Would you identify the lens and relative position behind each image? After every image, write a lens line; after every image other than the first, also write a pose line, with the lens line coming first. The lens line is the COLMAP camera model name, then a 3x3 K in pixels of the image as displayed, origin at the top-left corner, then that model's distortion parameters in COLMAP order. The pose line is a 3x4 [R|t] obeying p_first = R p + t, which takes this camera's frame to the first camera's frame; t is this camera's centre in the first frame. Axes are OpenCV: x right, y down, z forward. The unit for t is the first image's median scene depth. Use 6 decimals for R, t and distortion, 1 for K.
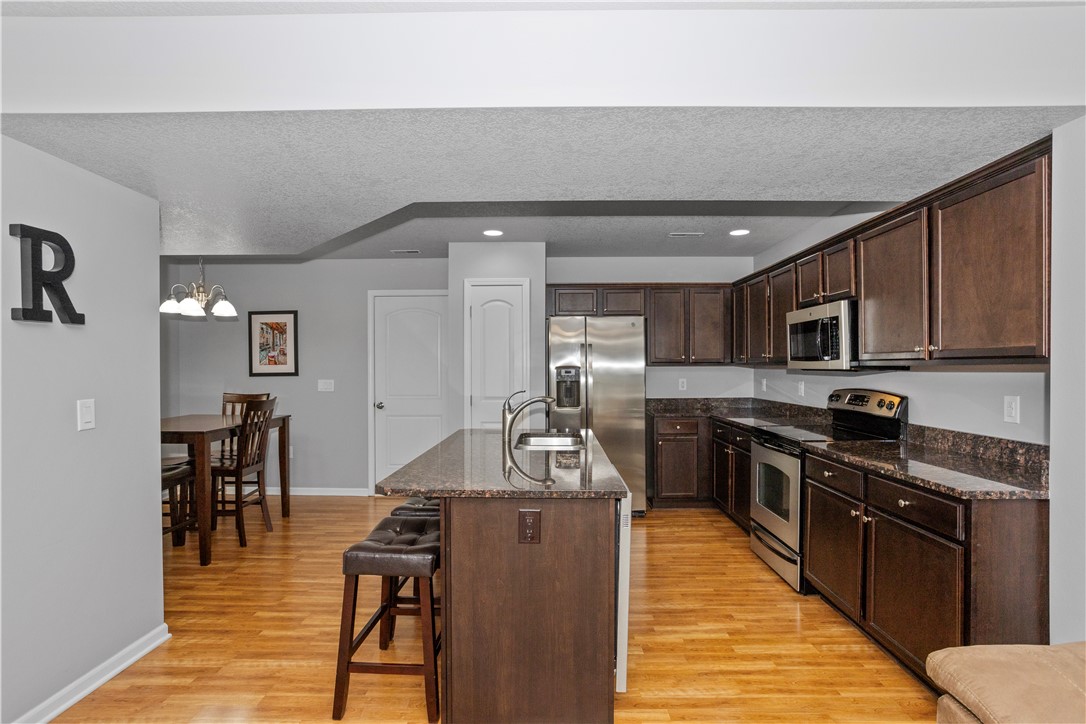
lens RADIAL K [[543.1, 0, 545.5], [0, 543.1, 368.4], [0, 0, 1]] dist [-0.050192, 0.027528]
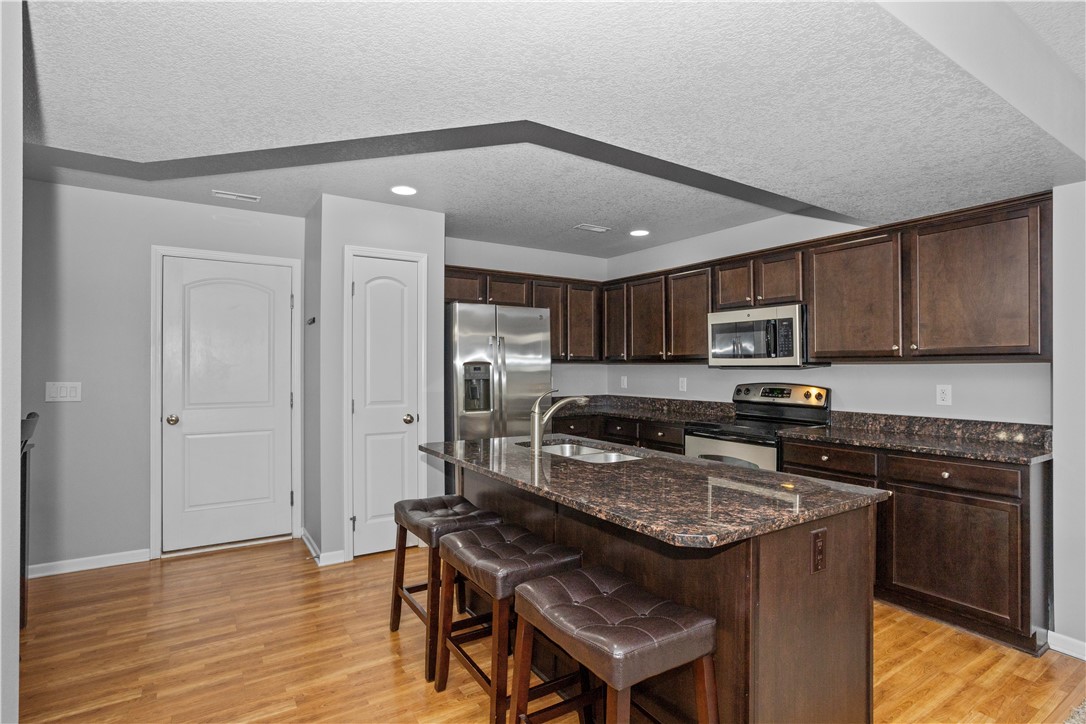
lens RADIAL K [[543.1, 0, 548.9], [0, 543.1, 364.5], [0, 0, 1]] dist [-0.050192, 0.027528]
pose [[0.830139, 0.006482, 0.557519, -0.389861], [-0.000699, 0.999944, -0.010585, 0.009428], [-0.557556, 0.008397, 0.830097, 0.264446]]
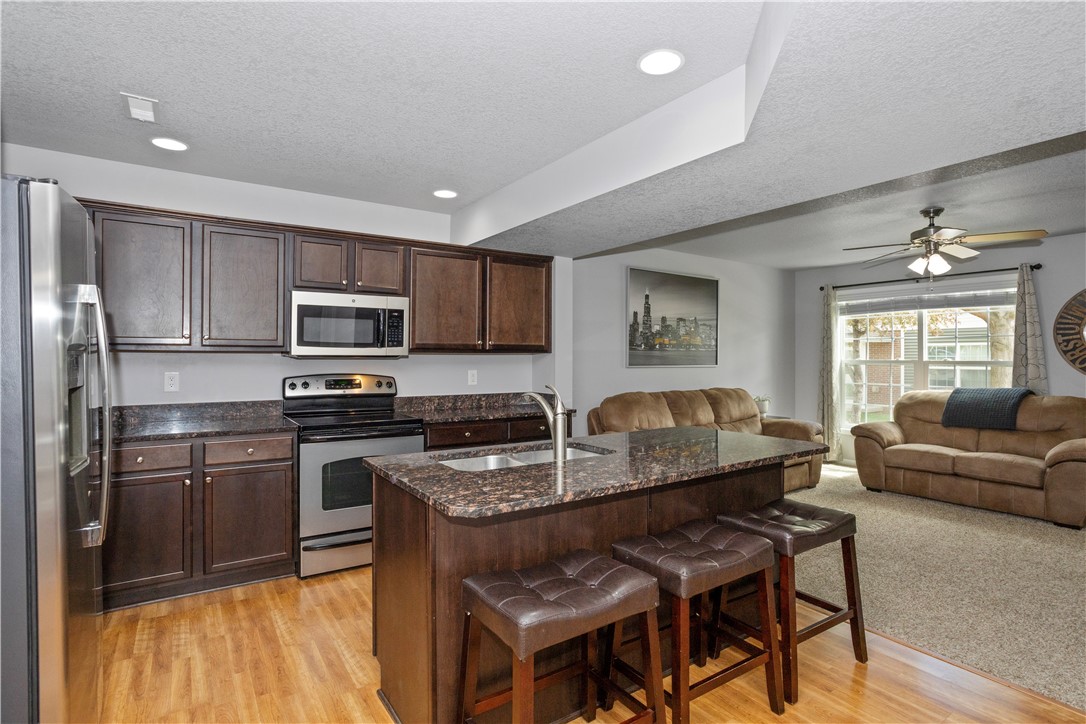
lens RADIAL K [[543.1, 0, 548.2], [0, 543.1, 354.8], [0, 0, 1]] dist [-0.050192, 0.027528]
pose [[-0.572097, 0.005889, 0.820165, -0.462462], [0.002972, 0.999983, -0.005108, 0.005471], [-0.820180, -0.000485, -0.572105, 1.083580]]
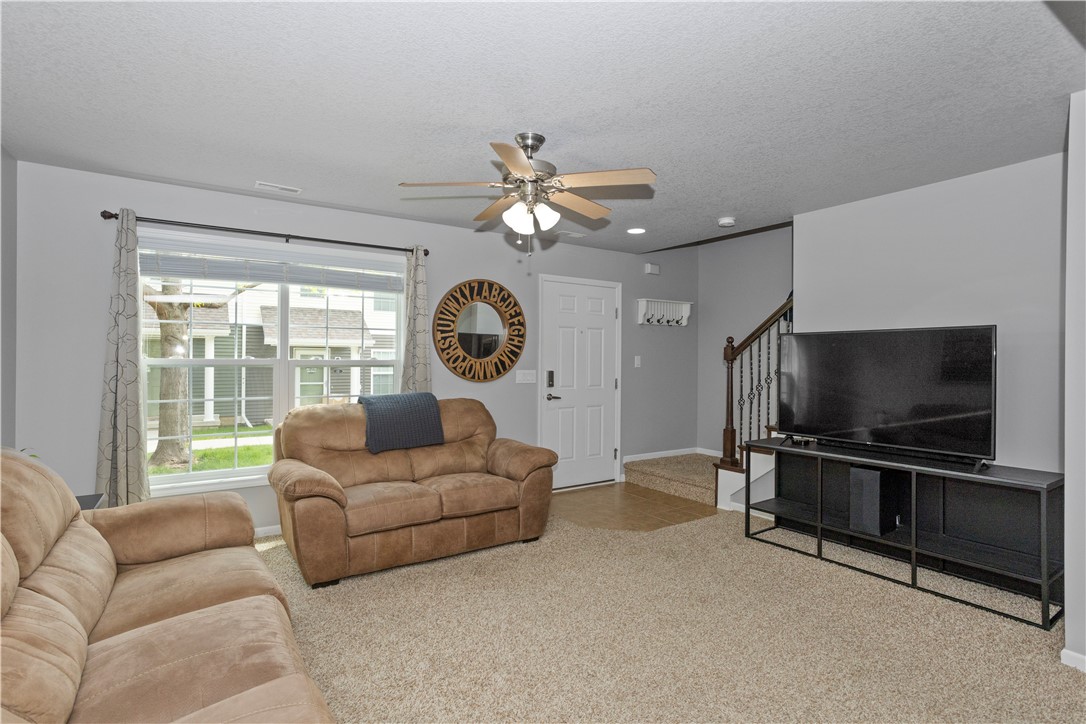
lens RADIAL K [[533.3, 0, 539.2], [0, 533.3, 362.0], [0, 0, 1]] dist [-0.021694, 0.007356]
pose [[-0.834049, 0.002176, -0.551687, 0.295589], [-0.007463, 0.999856, 0.015226, 0.002606], [0.551640, 0.016817, -0.833912, 0.490291]]
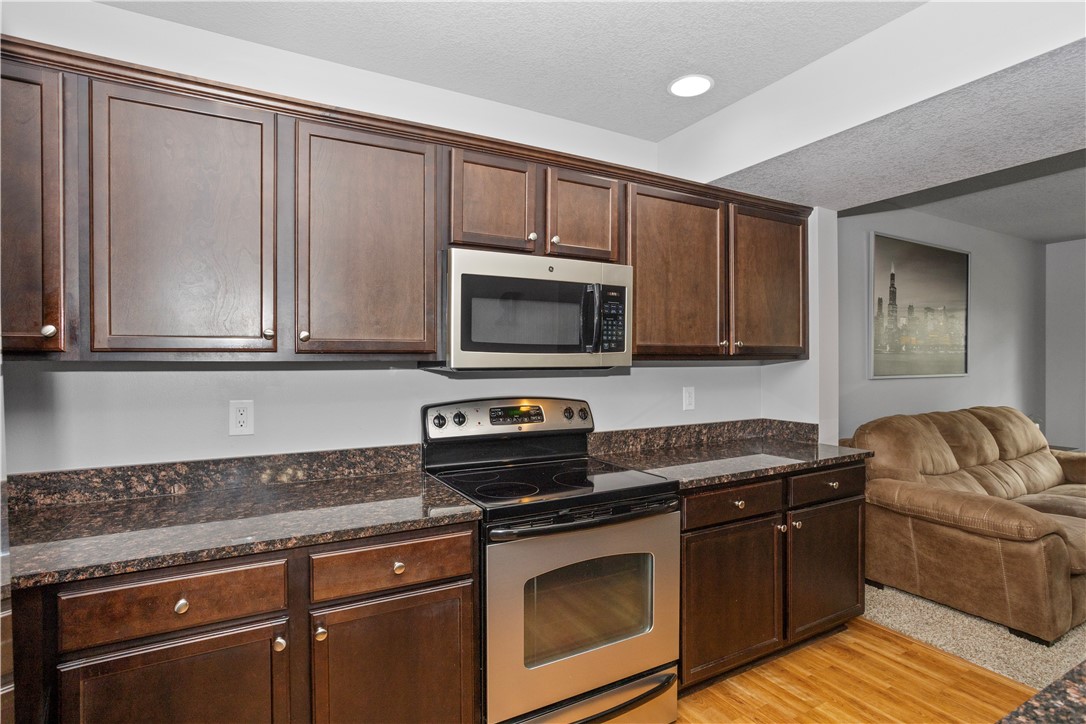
lens RADIAL K [[543.1, 0, 544.7], [0, 543.1, 362.0], [0, 0, 1]] dist [-0.050192, 0.027528]
pose [[-0.498681, 0.003140, 0.866780, 0.004730], [0.008516, 0.999963, 0.001276, -0.004181], [-0.866744, 0.008018, -0.498689, 1.092001]]
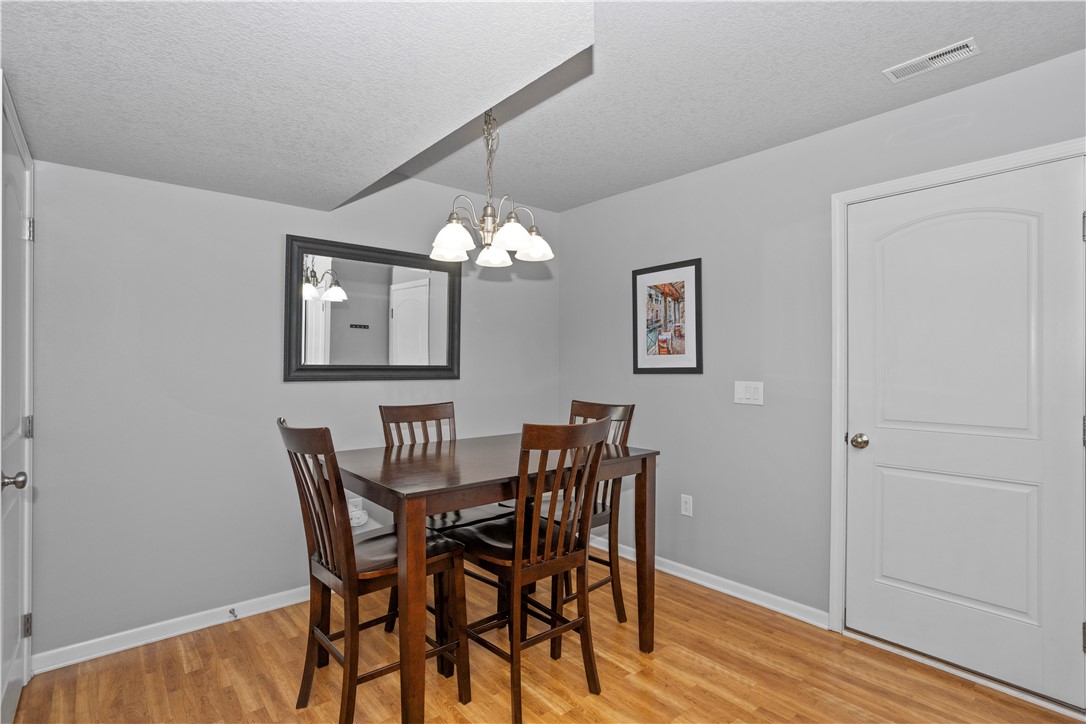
lens RADIAL K [[543.1, 0, 553.5], [0, 543.1, 364.1], [0, 0, 1]] dist [-0.050192, 0.027528]
pose [[0.666946, 0.000831, -0.745106, -0.191618], [-0.006152, 0.999971, -0.004391, 0.009666], [0.745081, 0.007513, 0.666932, 0.686201]]
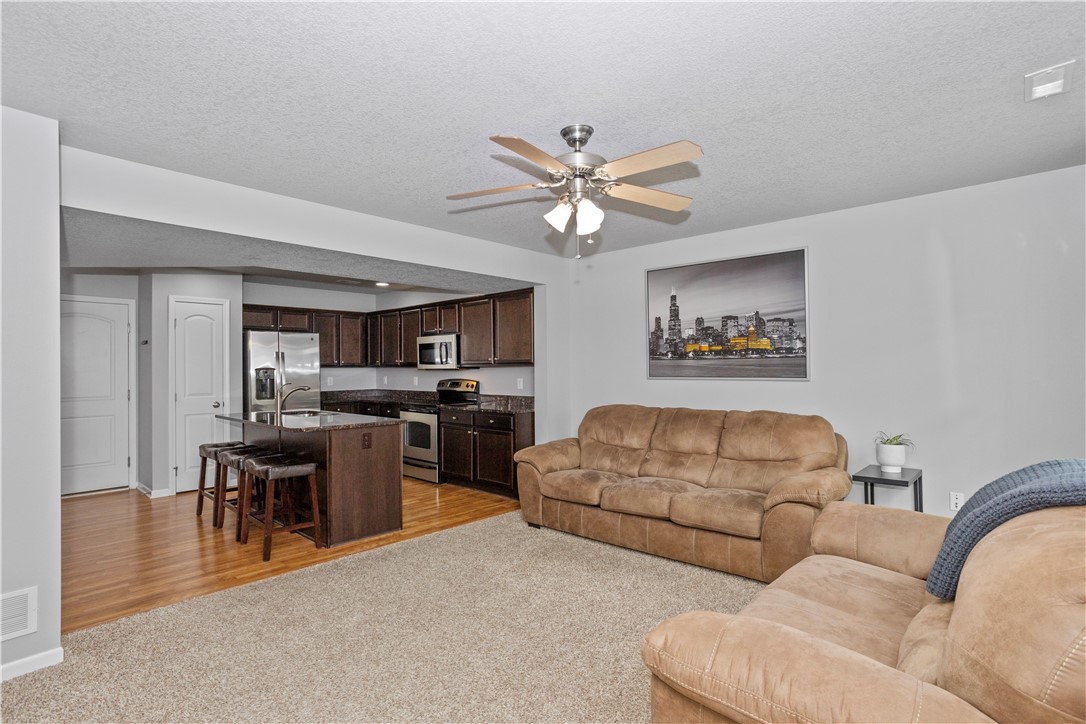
lens RADIAL K [[533.3, 0, 540.9], [0, 533.3, 363.4], [0, 0, 1]] dist [-0.021694, 0.007356]
pose [[0.673106, 0.003522, 0.739538, -0.540363], [0.009174, 0.999872, -0.013112, 0.008724], [-0.739489, 0.015610, 0.672987, -0.453345]]
